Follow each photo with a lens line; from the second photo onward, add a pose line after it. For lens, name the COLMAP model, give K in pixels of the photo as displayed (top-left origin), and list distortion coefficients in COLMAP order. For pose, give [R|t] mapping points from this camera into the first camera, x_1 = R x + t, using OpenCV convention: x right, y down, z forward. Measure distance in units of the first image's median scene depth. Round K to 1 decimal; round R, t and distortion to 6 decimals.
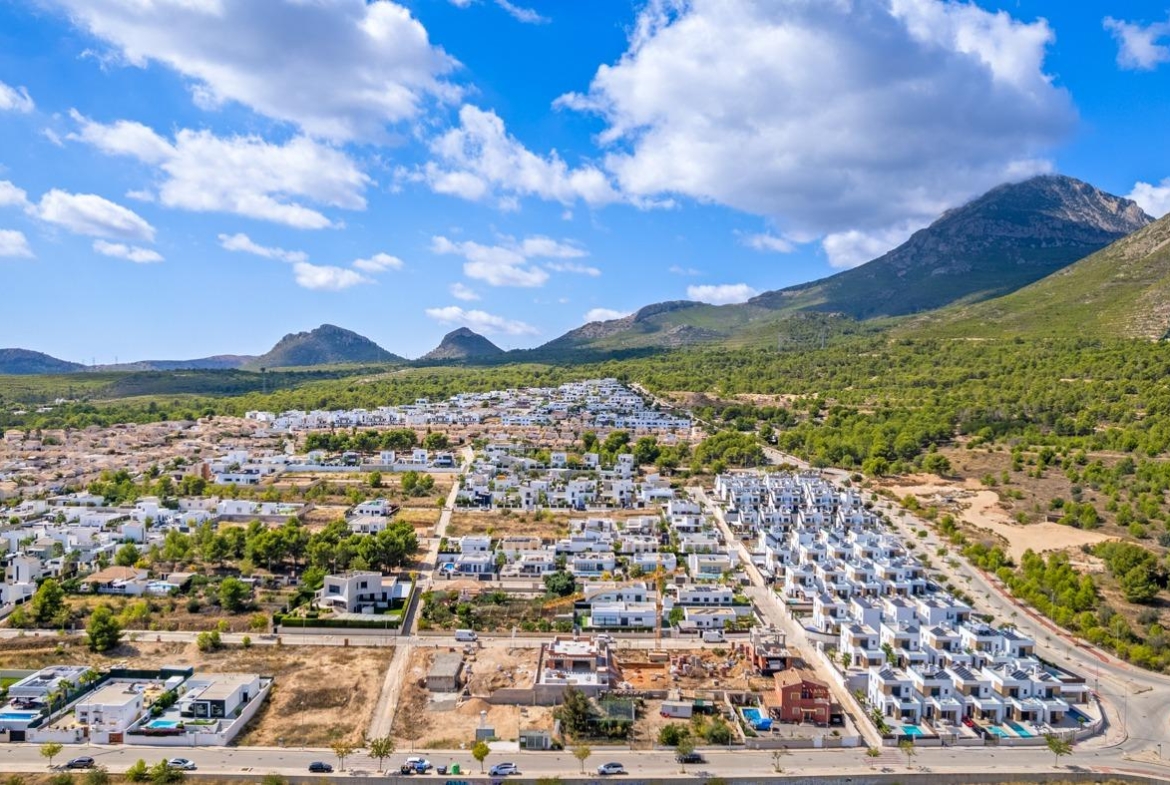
lens RADIAL K [[874.5, 0, 584.6], [0, 874.5, 414.4], [0, 0, 1]] dist [-0.057445, 0.055149]
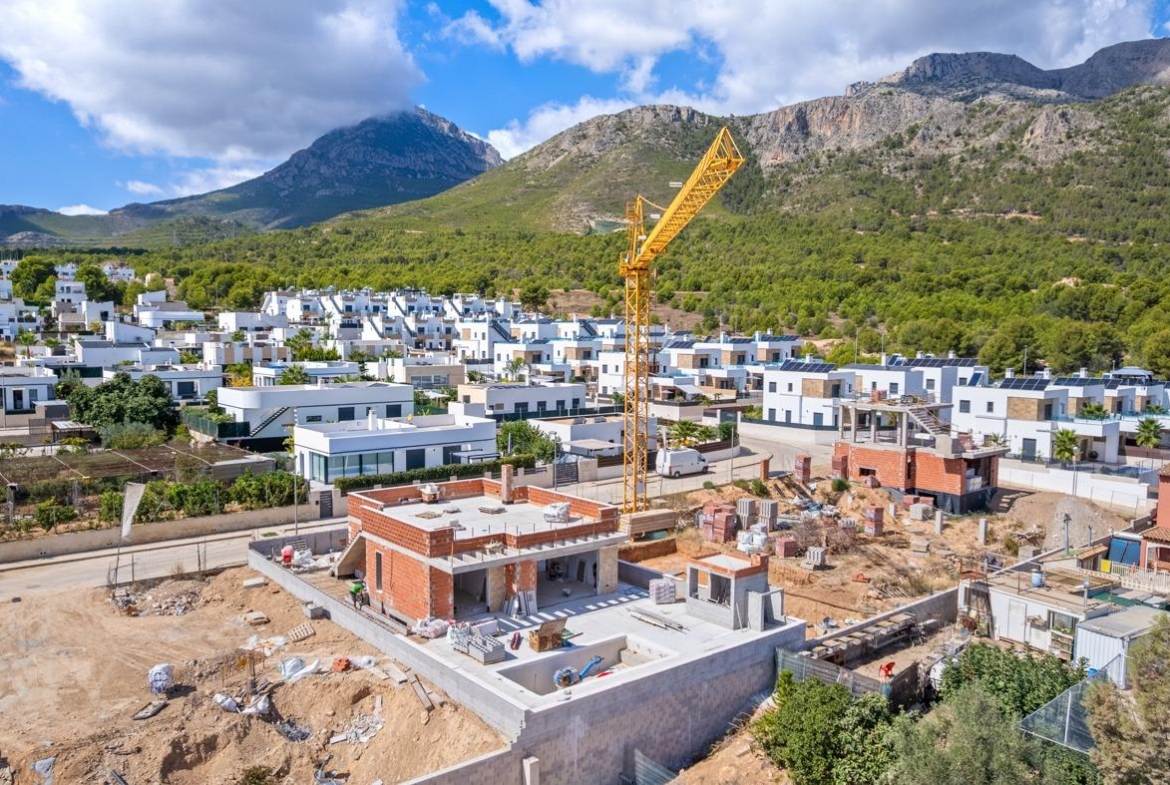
lens RADIAL K [[874.5, 0, 584.6], [0, 874.5, 414.4], [0, 0, 1]] dist [-0.057445, 0.055149]
pose [[0.765692, -0.066398, 0.639772, -0.022192], [0.021368, 0.996734, 0.077872, 0.035995], [-0.642853, -0.045955, 0.764610, 0.129760]]
